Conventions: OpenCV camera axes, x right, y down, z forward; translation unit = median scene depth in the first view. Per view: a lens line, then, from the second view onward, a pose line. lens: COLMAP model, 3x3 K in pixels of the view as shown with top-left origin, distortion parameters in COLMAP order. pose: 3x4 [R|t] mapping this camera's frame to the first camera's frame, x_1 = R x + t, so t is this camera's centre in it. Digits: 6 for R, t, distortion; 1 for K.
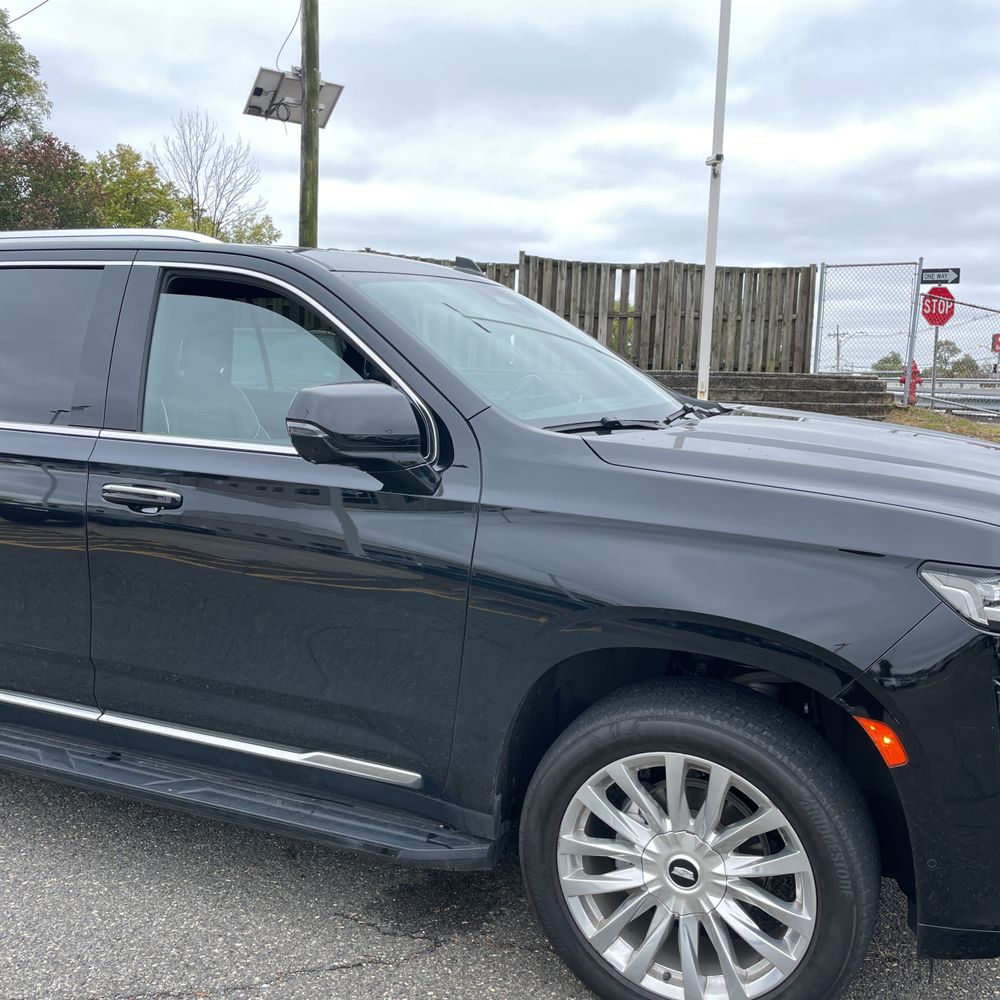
lens RADIAL K [[1011.4, 0, 512.7], [0, 1011.4, 501.5], [0, 0, 1]] dist [0.098881, -0.129662]
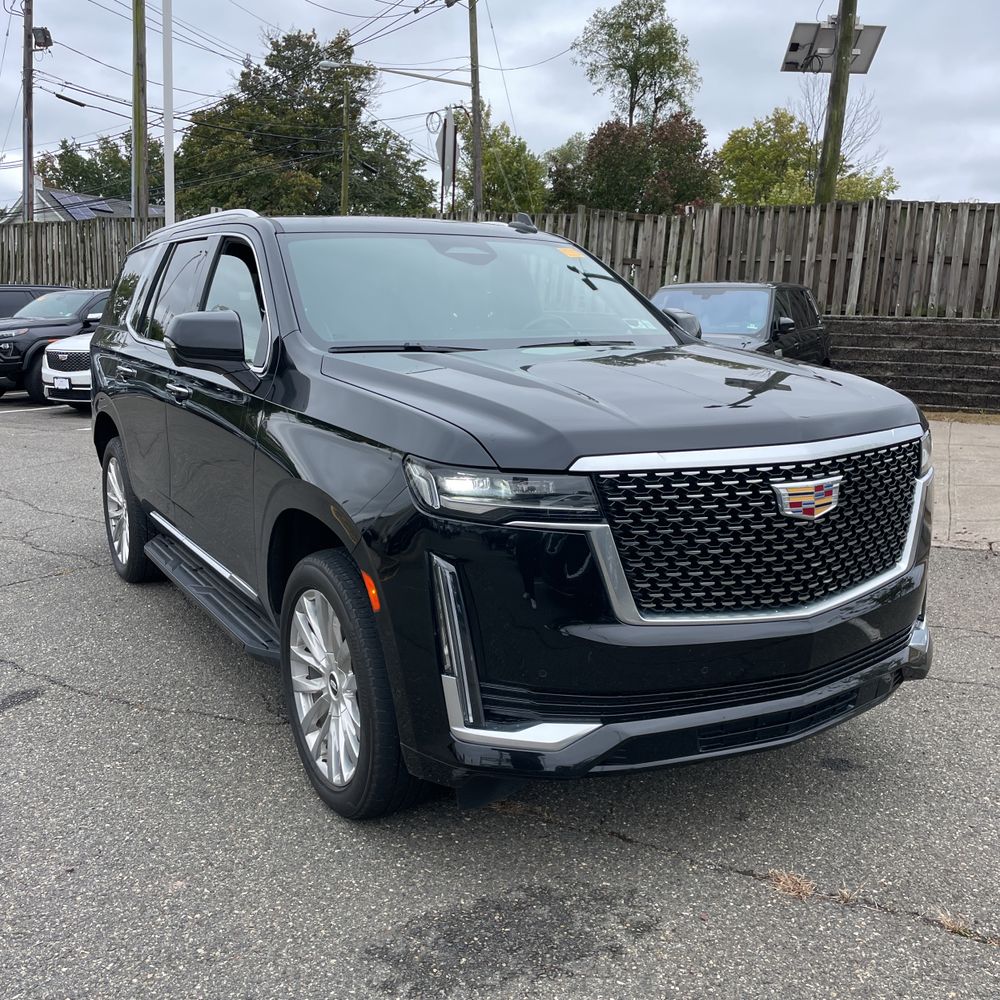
lens RADIAL K [[1021.9, 0, 497.1], [0, 1021.9, 495.6], [0, 0, 1]] dist [0.084168, -0.095689]
pose [[0.804850, 0.103365, -0.584408, 0.163192], [-0.085633, 0.994638, 0.057990, 0.003705], [0.587268, 0.003371, 0.809385, 0.008316]]
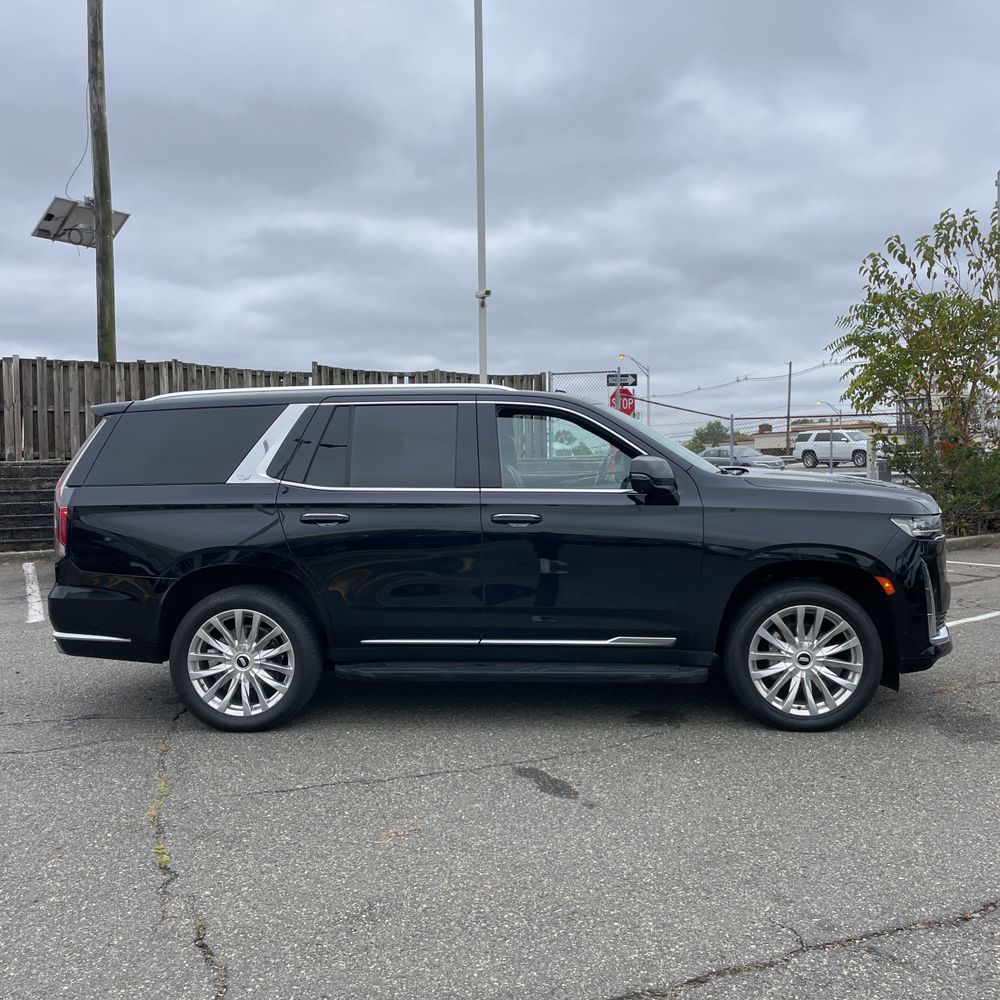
lens RADIAL K [[1021.9, 0, 497.1], [0, 1021.9, 495.6], [0, 0, 1]] dist [0.084168, -0.095689]
pose [[0.941856, -0.046874, 0.332732, -0.188185], [0.078903, 0.993387, -0.083404, 0.020060], [-0.326622, 0.104808, 0.939326, -0.151844]]
